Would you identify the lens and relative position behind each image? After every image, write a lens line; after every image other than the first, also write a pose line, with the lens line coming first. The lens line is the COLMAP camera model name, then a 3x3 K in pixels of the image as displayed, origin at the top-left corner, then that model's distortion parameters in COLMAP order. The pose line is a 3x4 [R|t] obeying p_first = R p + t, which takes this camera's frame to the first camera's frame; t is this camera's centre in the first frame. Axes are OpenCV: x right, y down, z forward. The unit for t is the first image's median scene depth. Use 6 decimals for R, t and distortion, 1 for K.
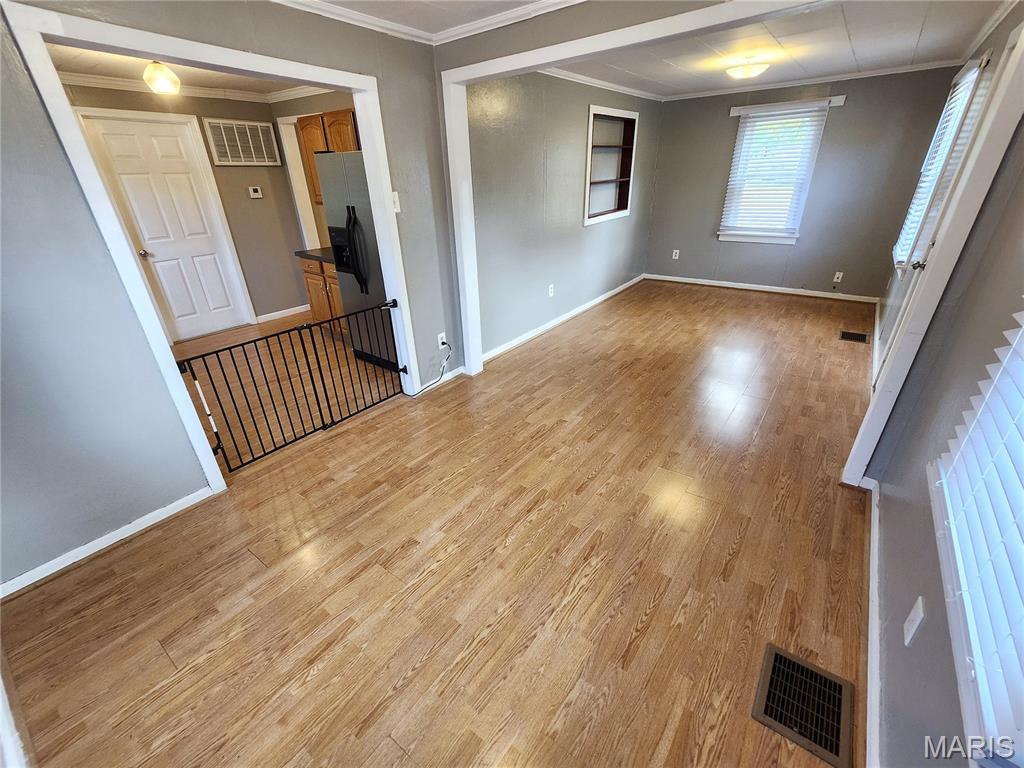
lens RADIAL K [[435.2, 0, 508.9], [0, 435.2, 393.9], [0, 0, 1]] dist [0.004566, -0.000011]
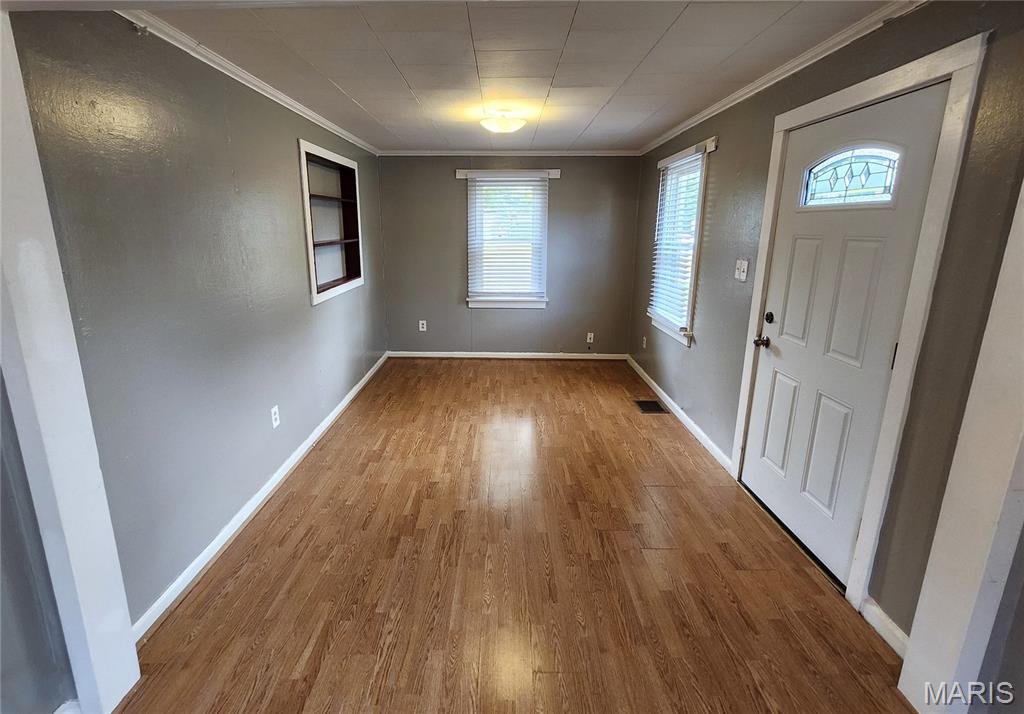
lens RADIAL K [[464.0, 0, 494.1], [0, 464.0, 332.6], [0, 0, 1]] dist [0.001787, 0.000448]
pose [[0.814075, -0.094842, 0.572964, -0.009557], [0.237360, 0.954749, -0.179206, -0.186254], [-0.530040, 0.281886, 0.799749, 0.369092]]
